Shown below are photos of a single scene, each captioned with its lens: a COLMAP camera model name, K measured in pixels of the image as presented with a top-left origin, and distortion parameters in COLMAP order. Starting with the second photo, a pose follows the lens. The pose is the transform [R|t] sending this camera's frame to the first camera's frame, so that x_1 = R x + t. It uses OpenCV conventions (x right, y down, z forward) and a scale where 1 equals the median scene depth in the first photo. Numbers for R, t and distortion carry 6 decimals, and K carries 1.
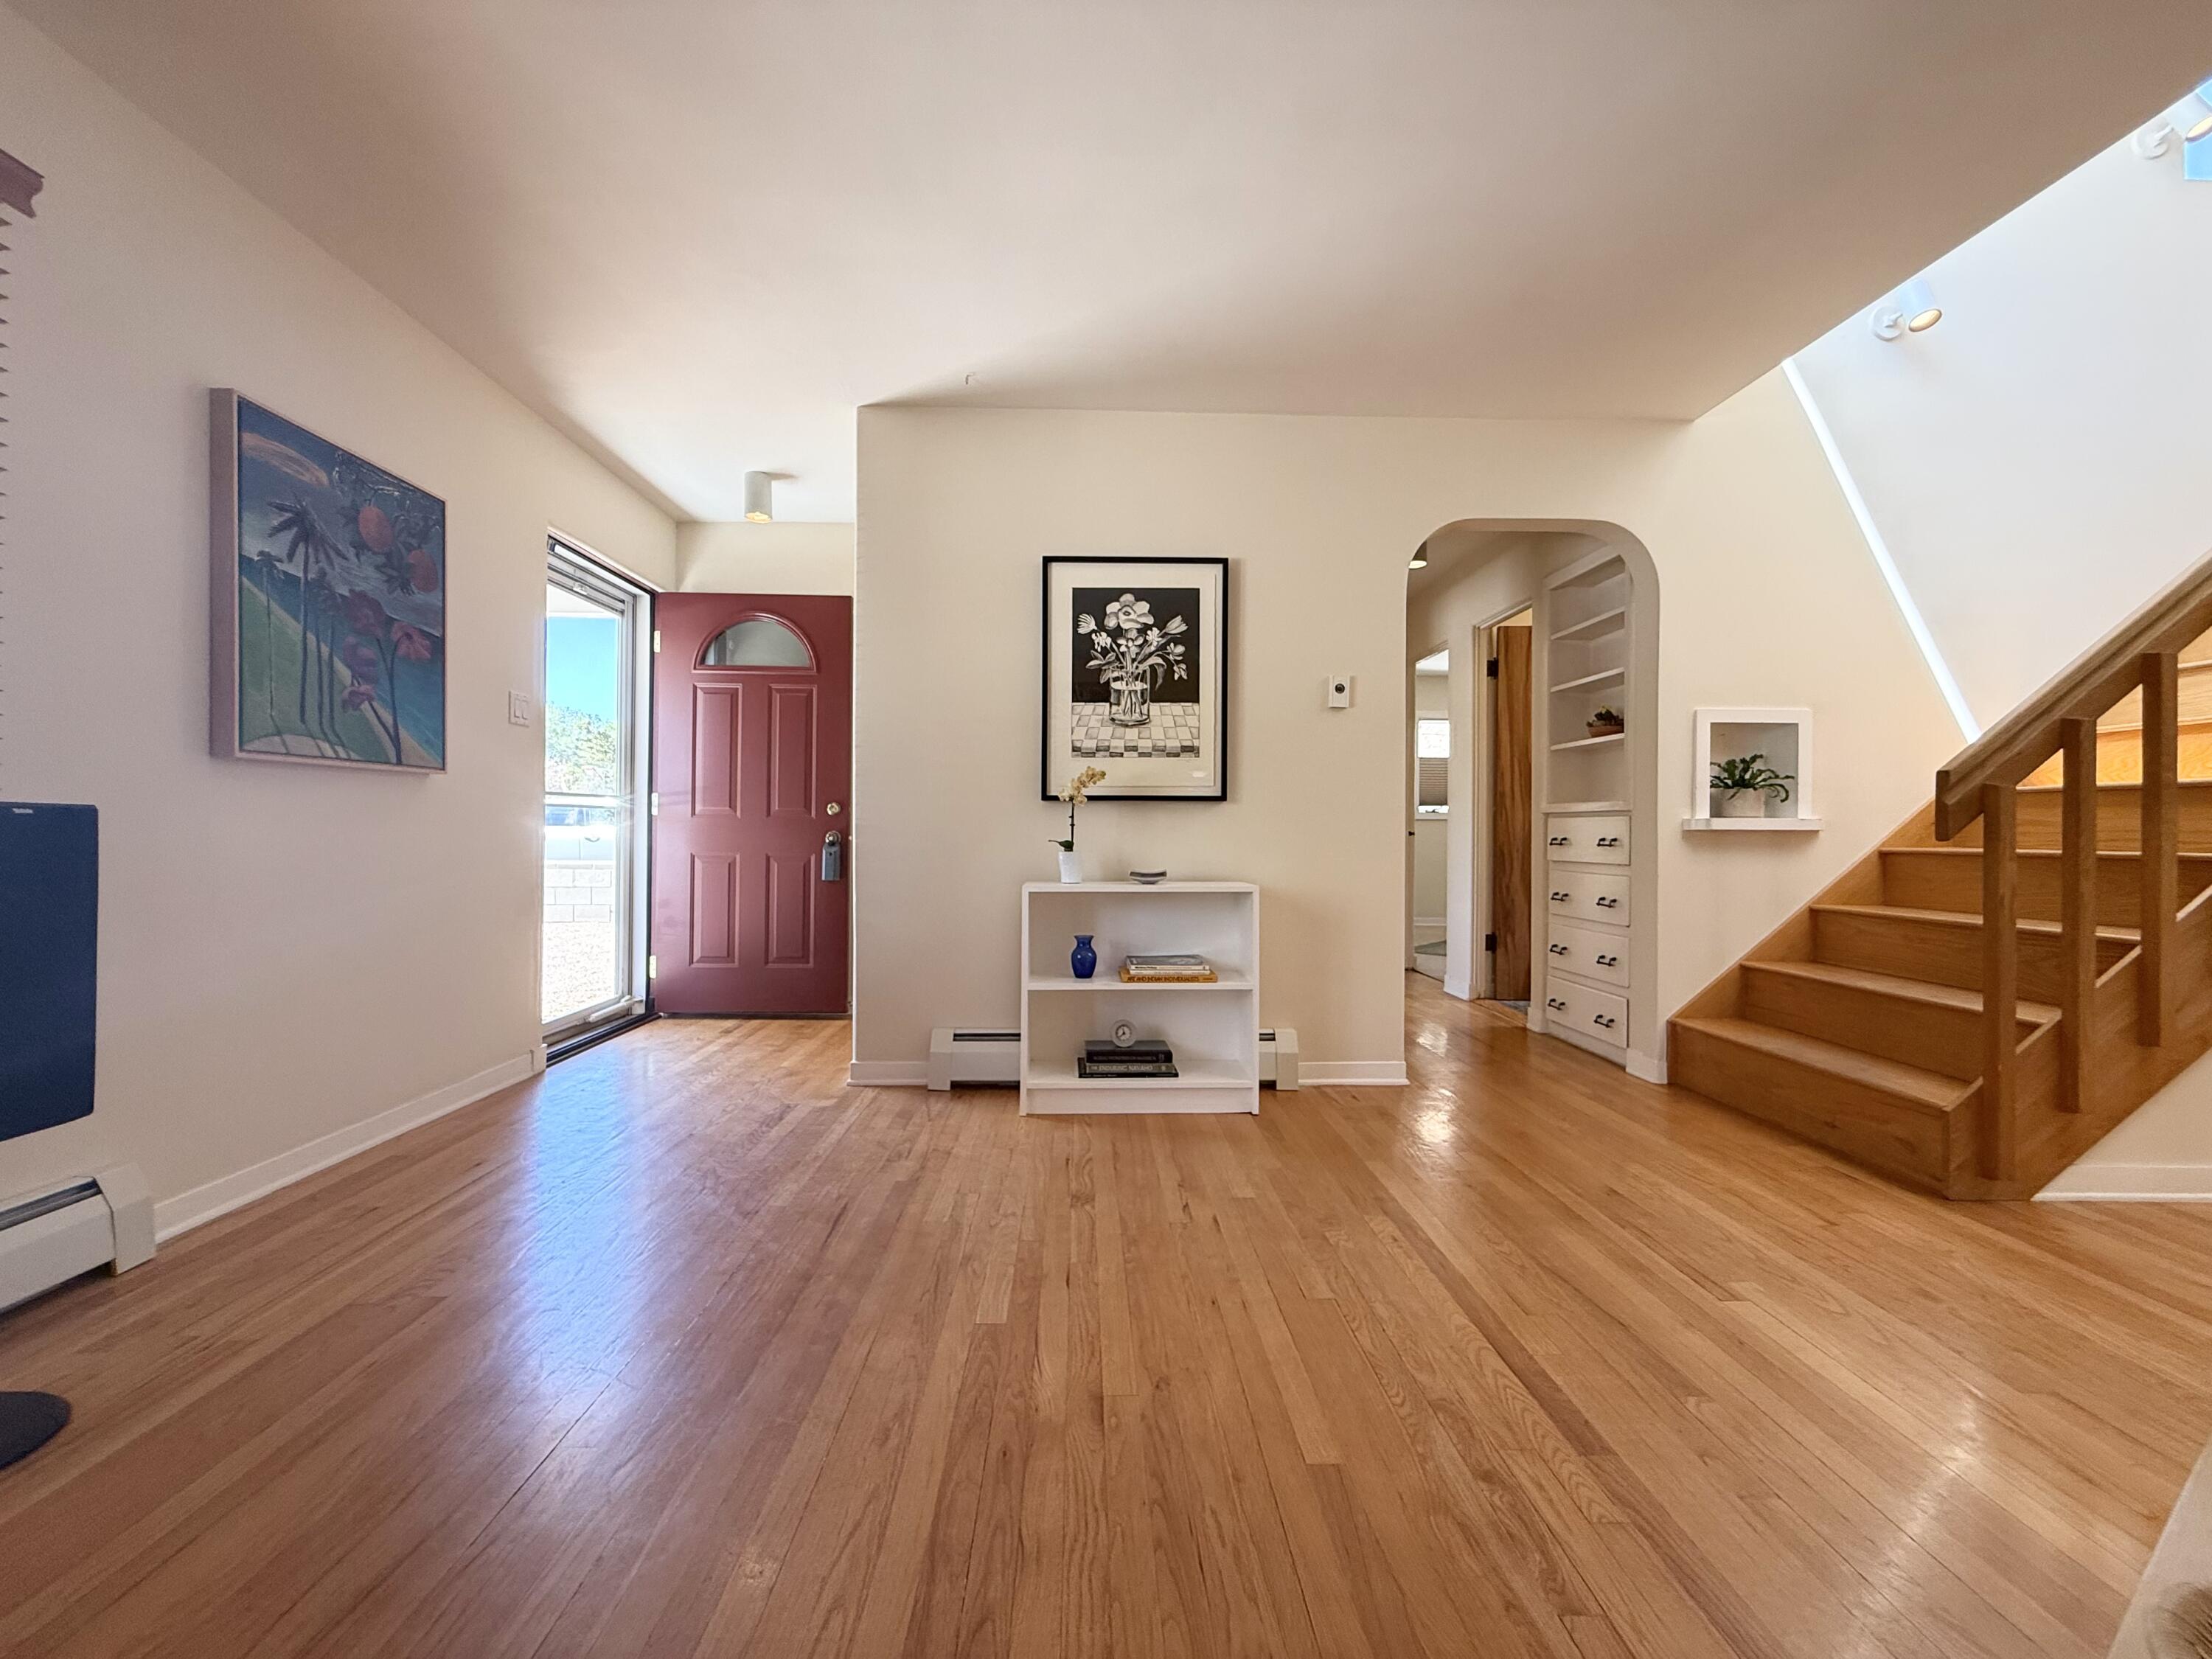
lens RADIAL K [[883.3, 0, 1099.3], [0, 883.3, 828.9], [0, 0, 1]] dist [0.000348, 0.000173]
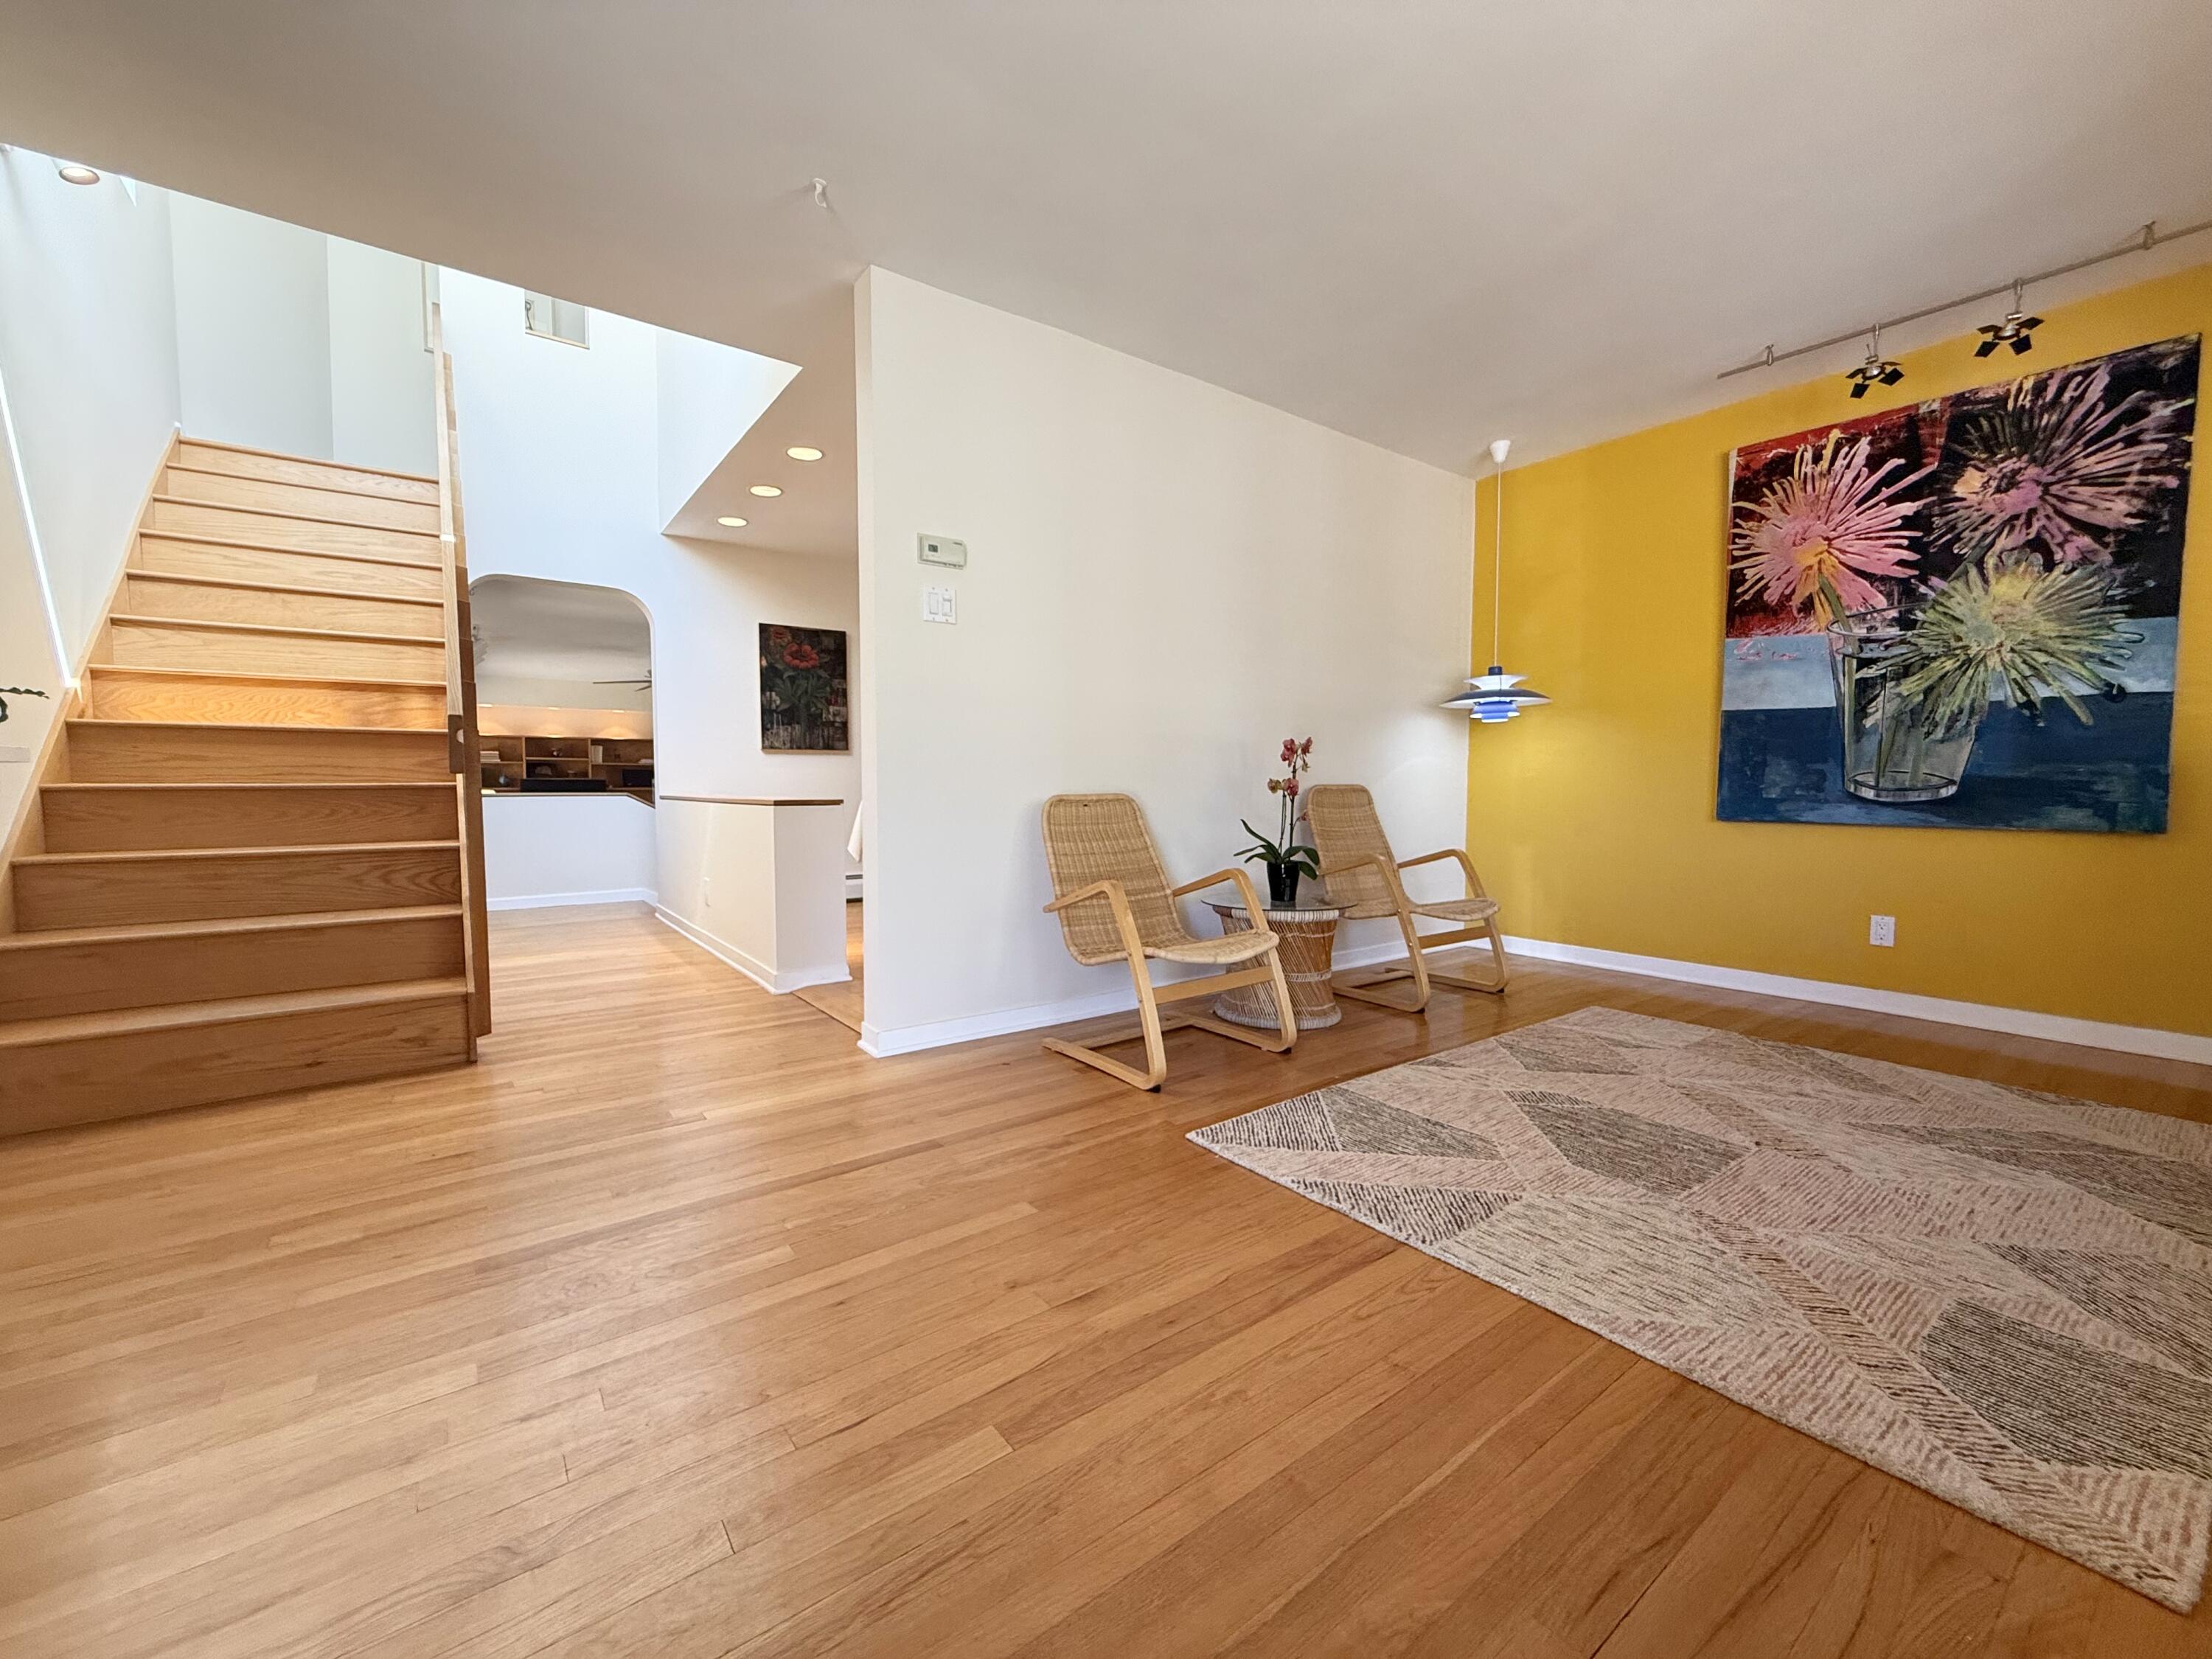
lens RADIAL K [[883.3, 0, 1098.8], [0, 883.3, 827.0], [0, 0, 1]] dist [0.000348, 0.000173]
pose [[-0.575680, -0.048153, 0.816256, -0.375329], [-0.004189, 0.998425, 0.055945, 0.010622], [-0.817665, 0.028787, -0.574975, 0.683395]]
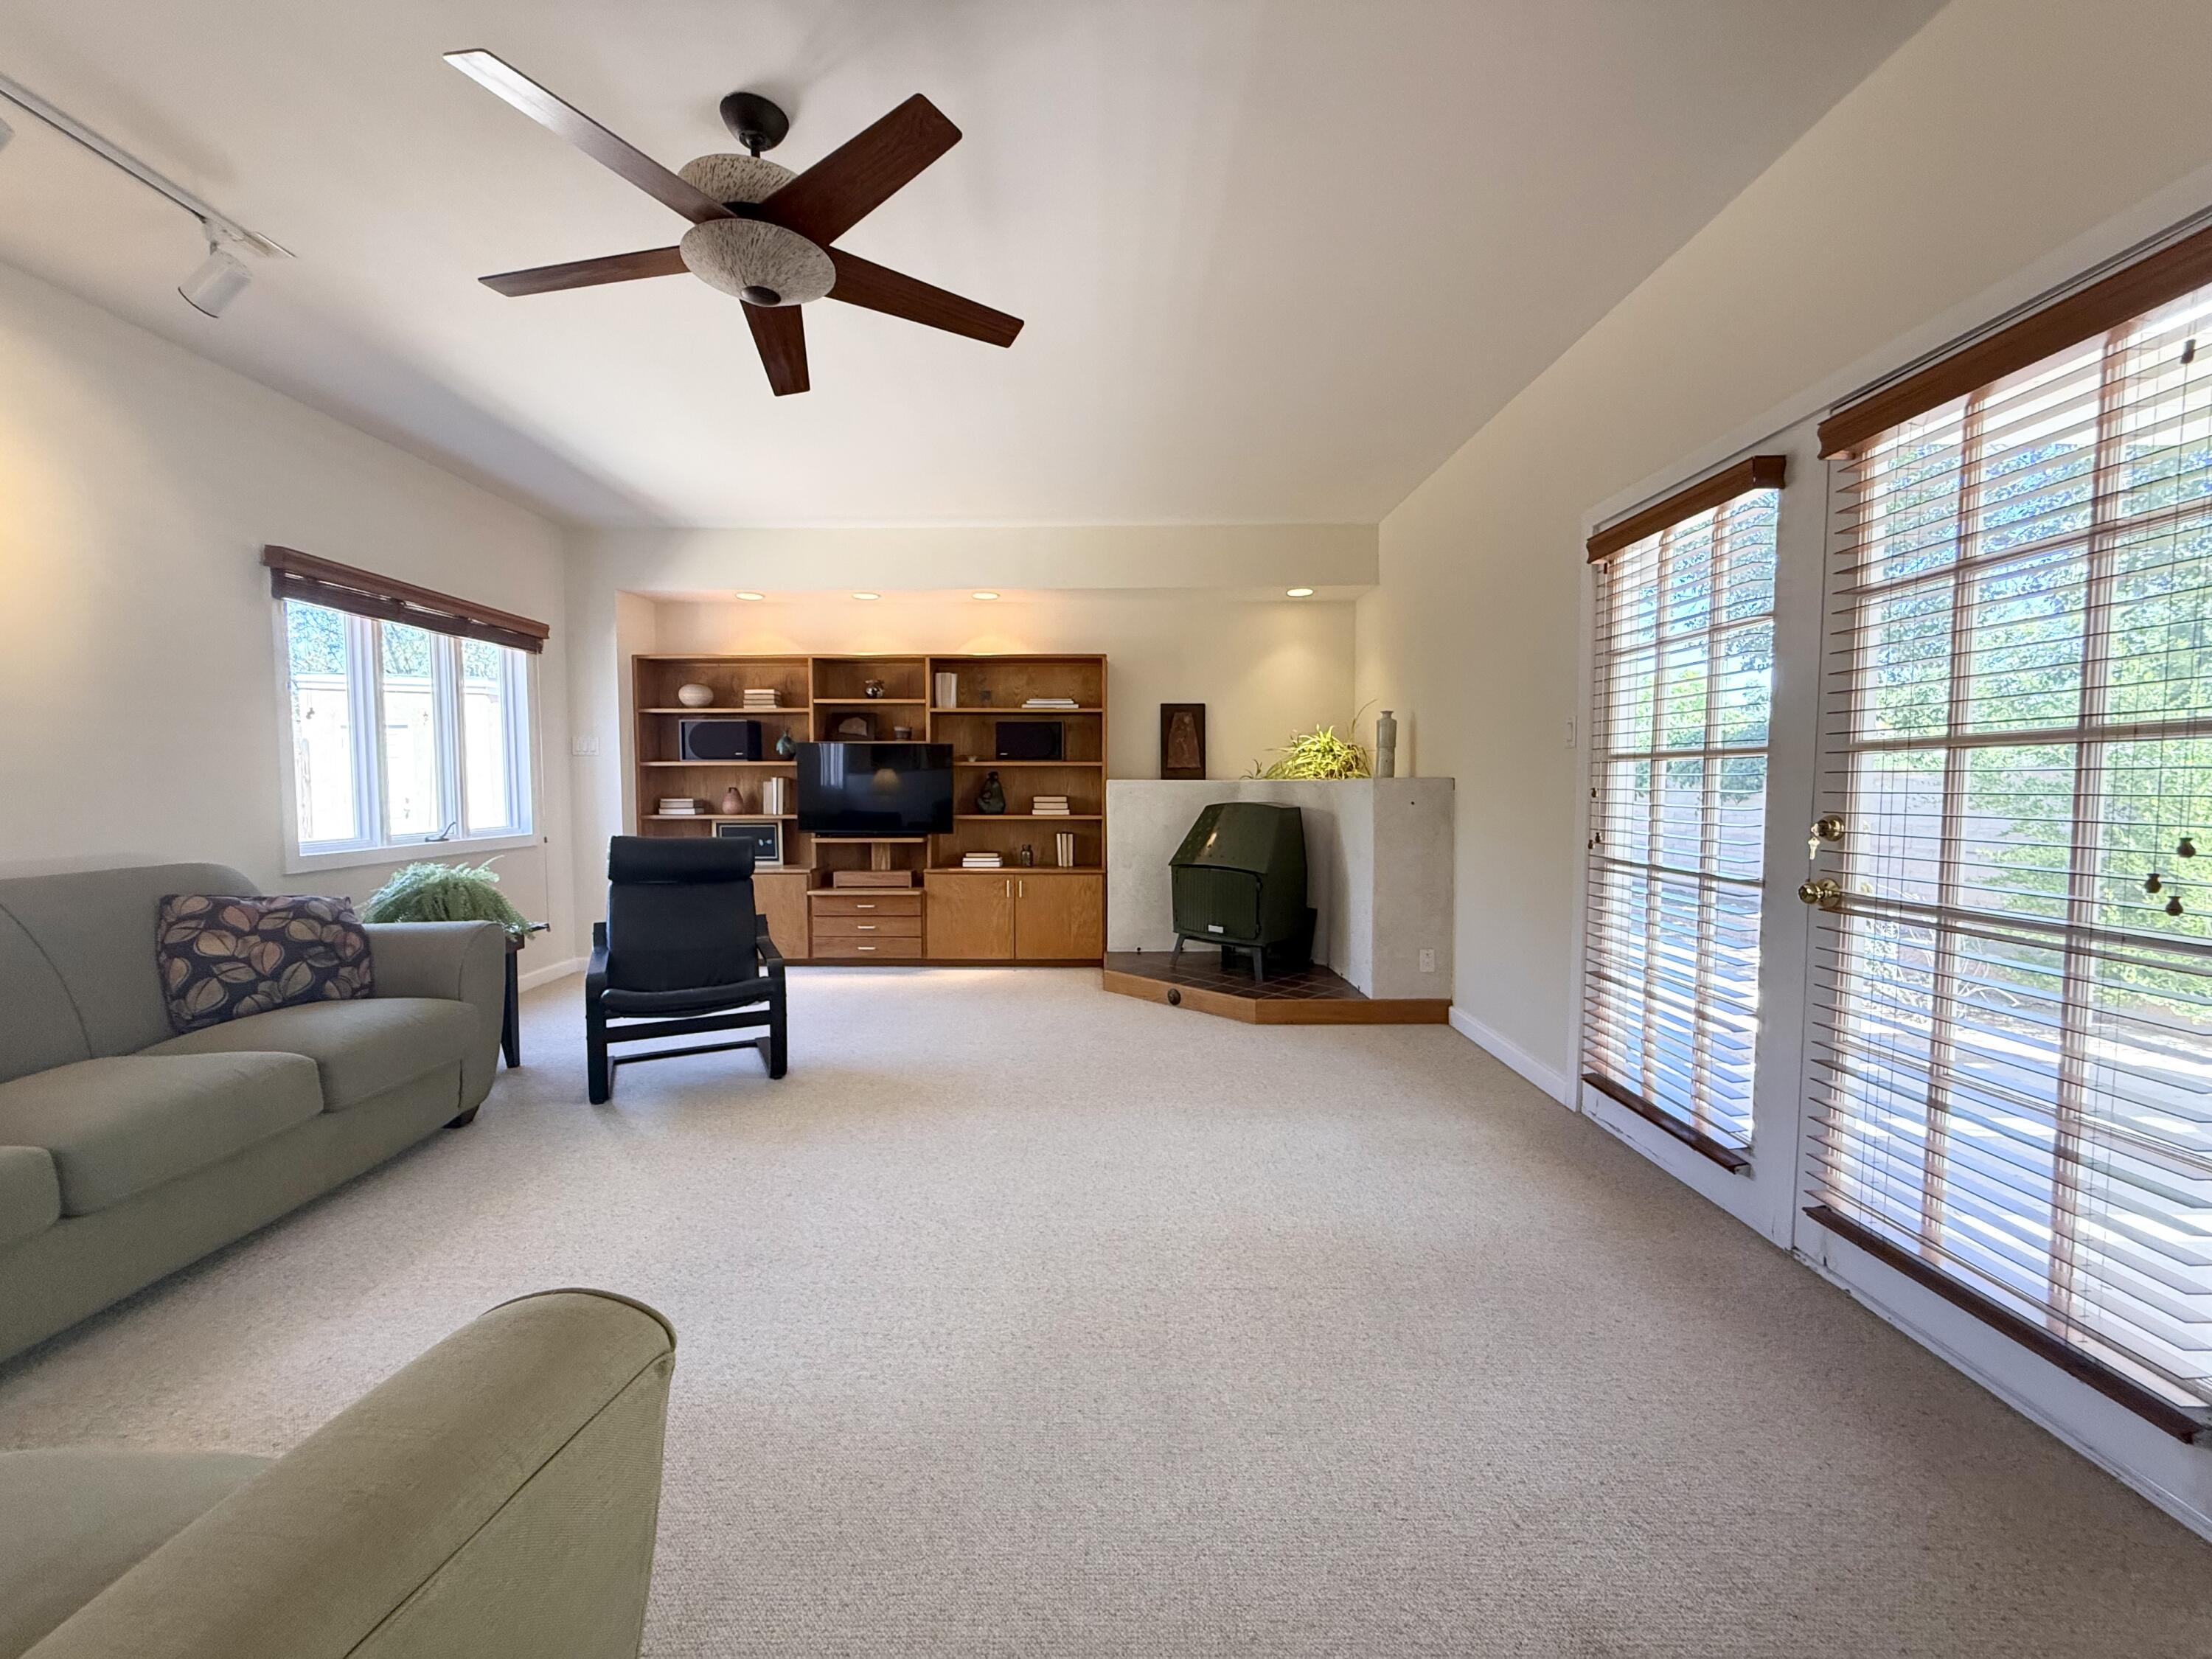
lens RADIAL K [[883.3, 0, 1098.0], [0, 883.3, 827.8], [0, 0, 1]] dist [0.000348, 0.000173]
pose [[0.037336, -0.061030, 0.997437, 2.196017], [-0.000608, 0.998132, 0.061096, 0.088121], [-0.999303, -0.002887, 0.037229, -0.123162]]
